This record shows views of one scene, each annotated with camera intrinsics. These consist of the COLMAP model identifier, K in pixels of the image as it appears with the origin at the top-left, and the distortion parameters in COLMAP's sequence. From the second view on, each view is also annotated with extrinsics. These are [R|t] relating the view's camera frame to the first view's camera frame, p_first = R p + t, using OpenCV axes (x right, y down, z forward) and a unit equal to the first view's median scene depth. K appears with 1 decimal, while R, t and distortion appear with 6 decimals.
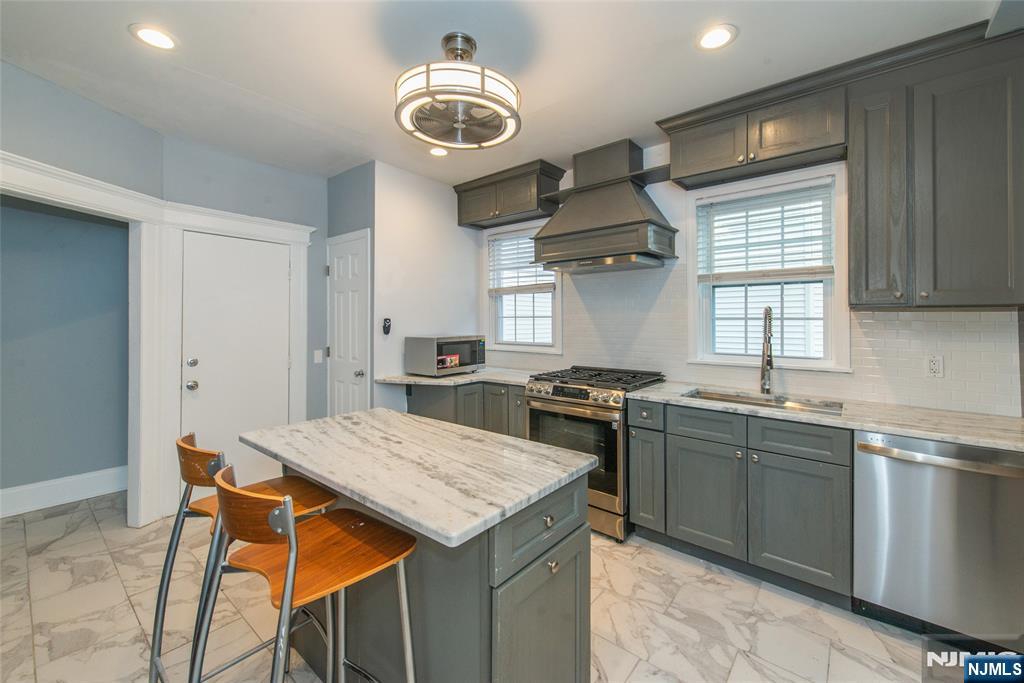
lens RADIAL K [[414.9, 0, 508.9], [0, 414.9, 315.7], [0, 0, 1]] dist [0.003673, 0.000007]
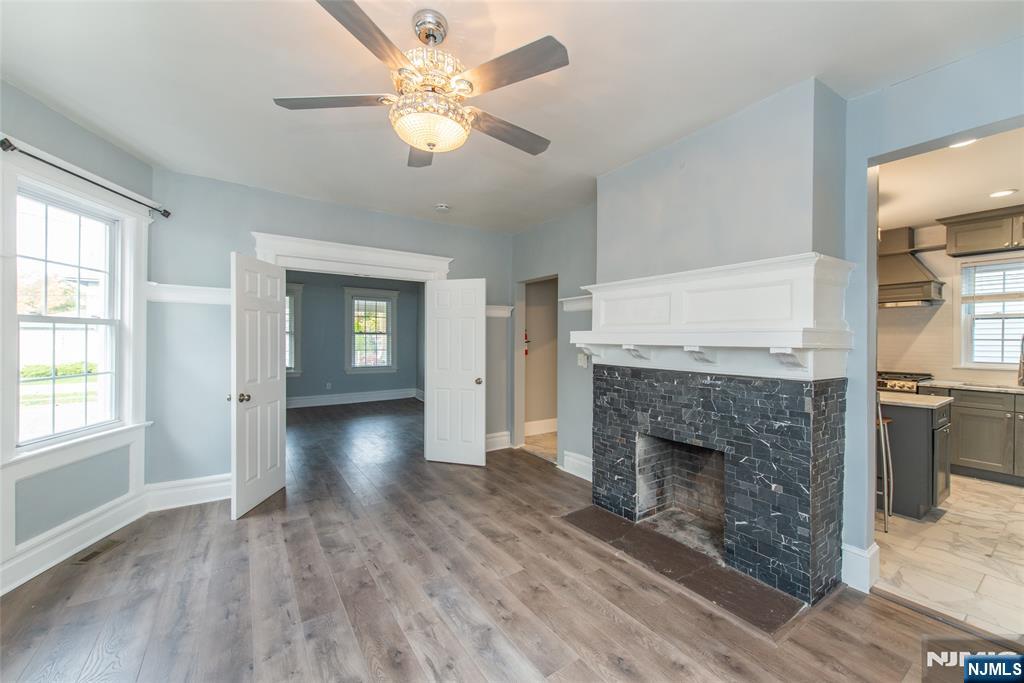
lens RADIAL K [[405.0, 0, 512.0], [0, 405.0, 341.5], [0, 0, 1]] dist [-0.001123, -0.000437]
pose [[0.964561, 0.006984, -0.263766, -0.773432], [-0.002476, 0.999845, 0.017420, -0.009333], [0.263847, -0.016149, 0.964429, -0.912969]]
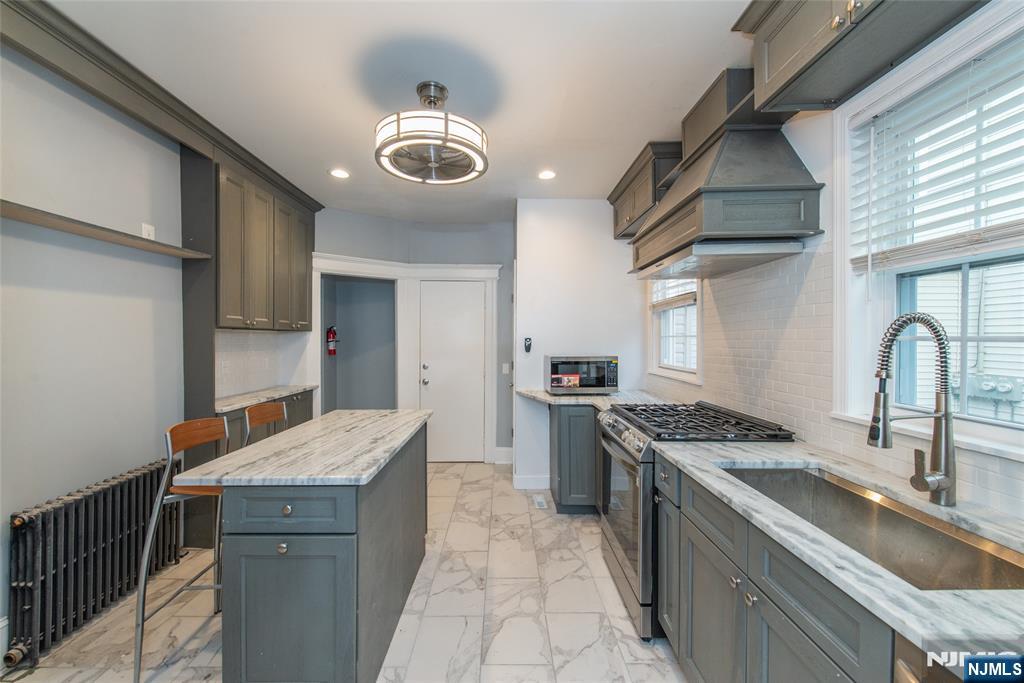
lens RADIAL K [[400.1, 0, 512.0], [0, 400.1, 341.5], [0, 0, 1]] dist [0.000748, -0.000084]
pose [[0.638656, 0.007684, -0.769454, 0.563584], [0.005886, 0.999872, 0.014871, 0.000288], [0.769470, -0.014026, 0.638529, 0.314368]]
